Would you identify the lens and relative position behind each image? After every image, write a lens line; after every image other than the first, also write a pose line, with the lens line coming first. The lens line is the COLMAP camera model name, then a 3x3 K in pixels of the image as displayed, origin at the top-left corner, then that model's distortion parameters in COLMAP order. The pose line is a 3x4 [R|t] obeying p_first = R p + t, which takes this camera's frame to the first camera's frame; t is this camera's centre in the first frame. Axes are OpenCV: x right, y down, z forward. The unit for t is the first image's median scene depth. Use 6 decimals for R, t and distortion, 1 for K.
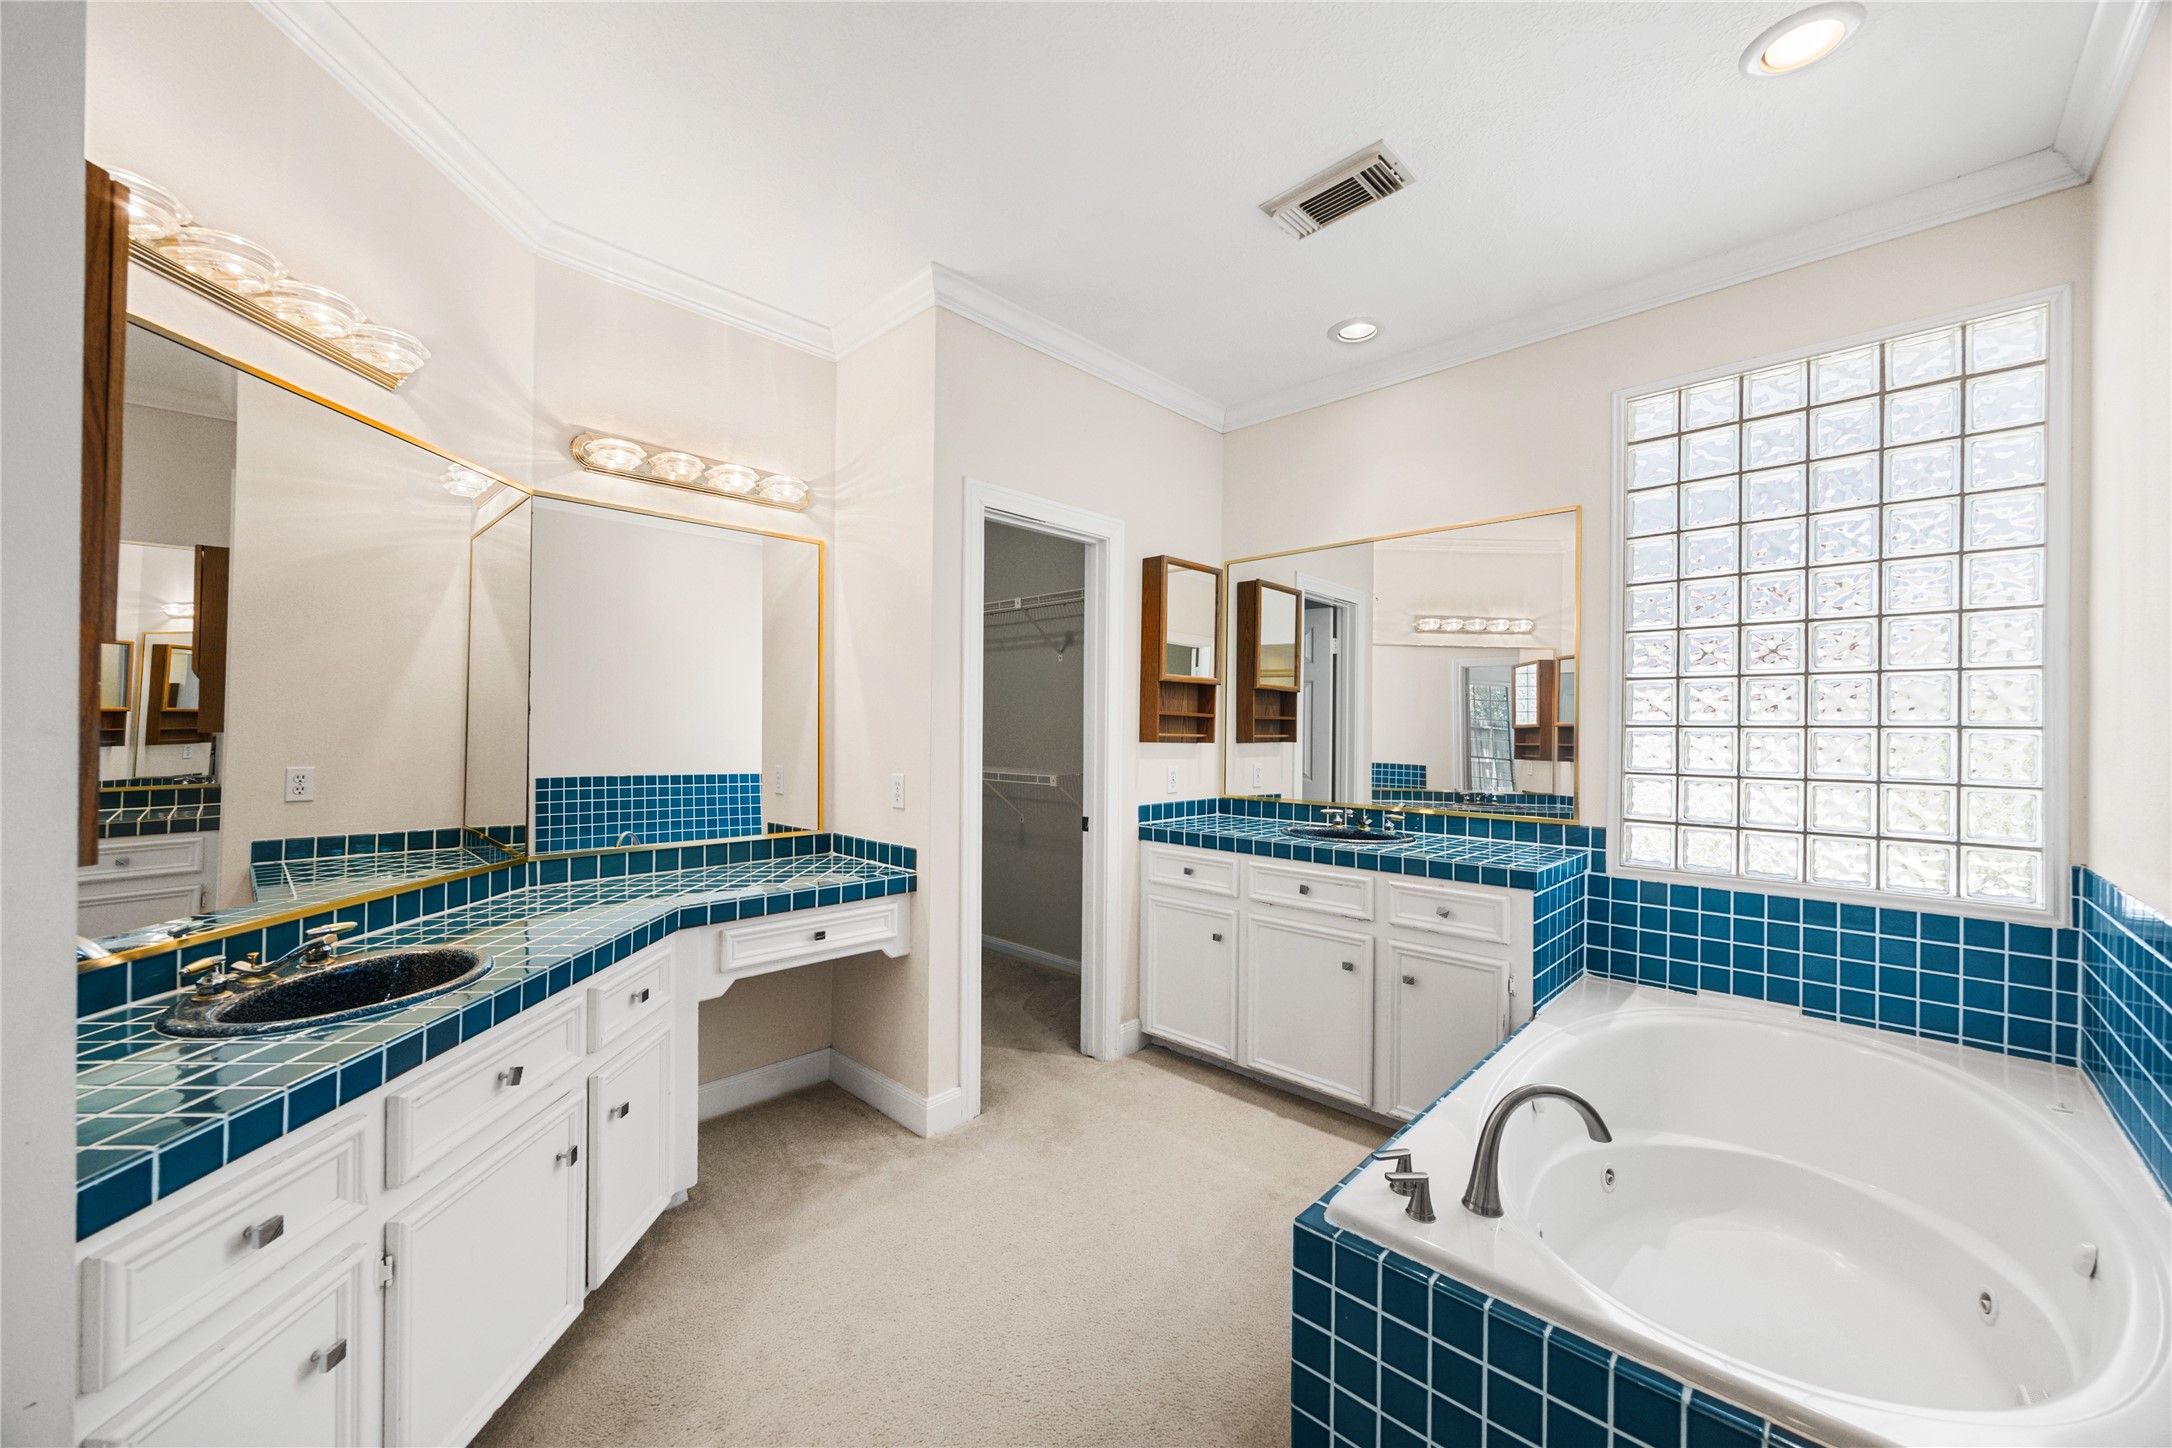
lens RADIAL K [[827.3, 0, 1081.4], [0, 827.3, 724.4], [0, 0, 1]] dist [-0.001699, 0.000728]
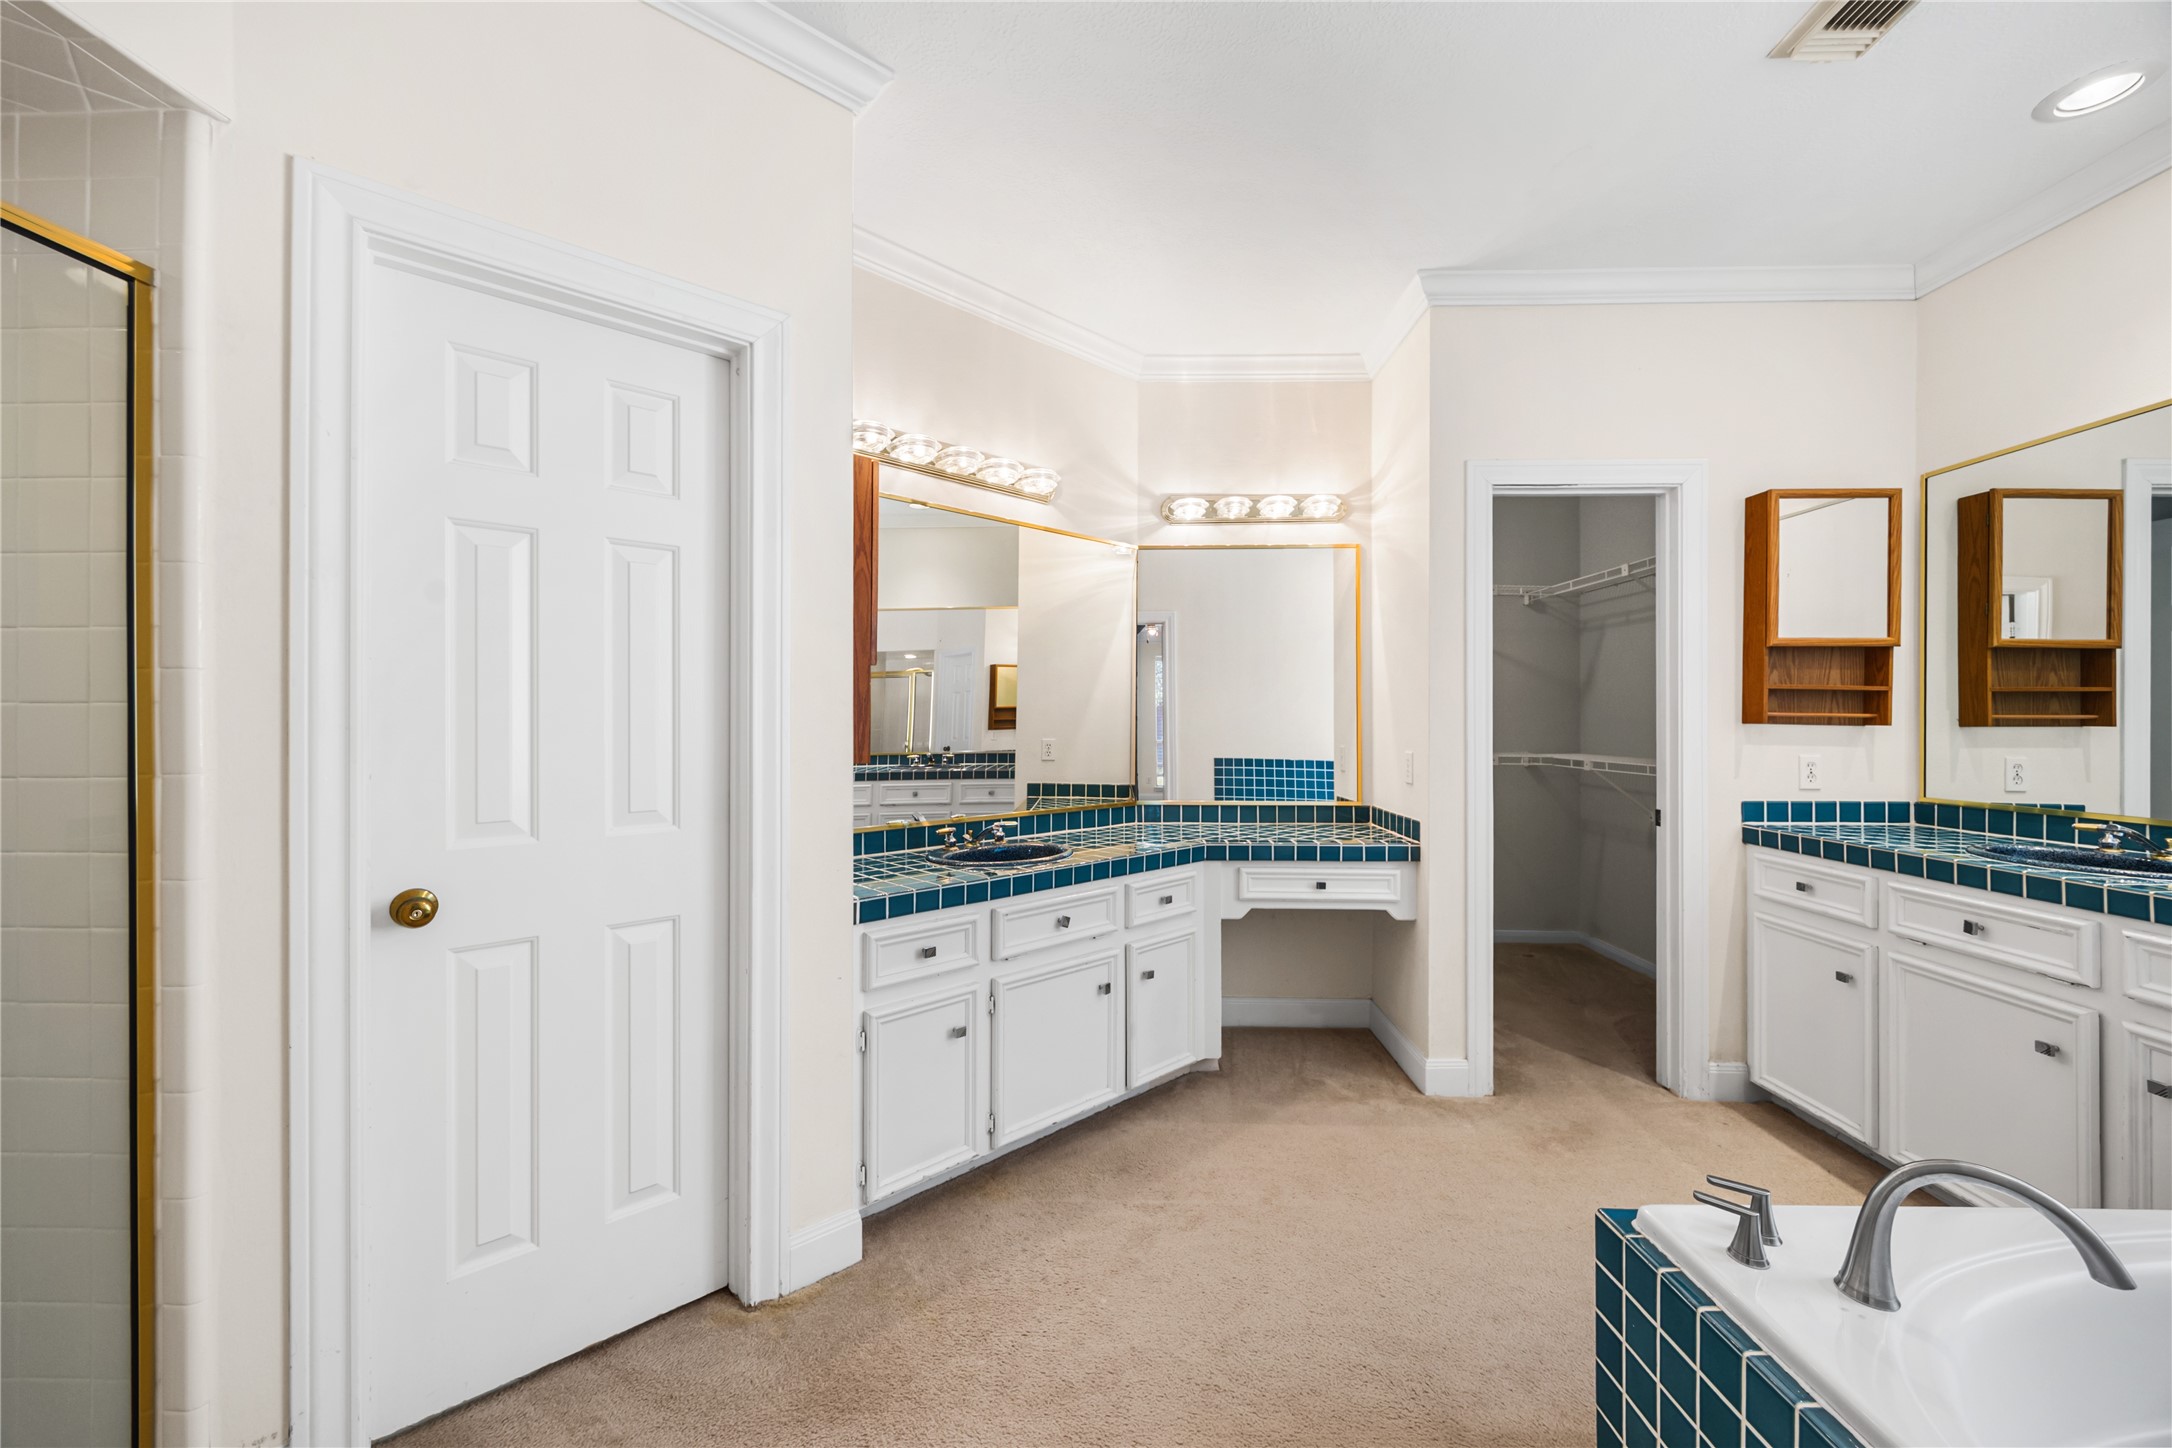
lens RADIAL K [[827.3, 0, 1086.3], [0, 827.3, 716.3], [0, 0, 1]] dist [-0.001699, 0.000728]
pose [[0.678721, -0.011792, -0.734301, 0.285588], [0.007137, 0.999930, -0.009462, 0.021625], [0.734361, 0.001182, 0.678758, -0.034734]]
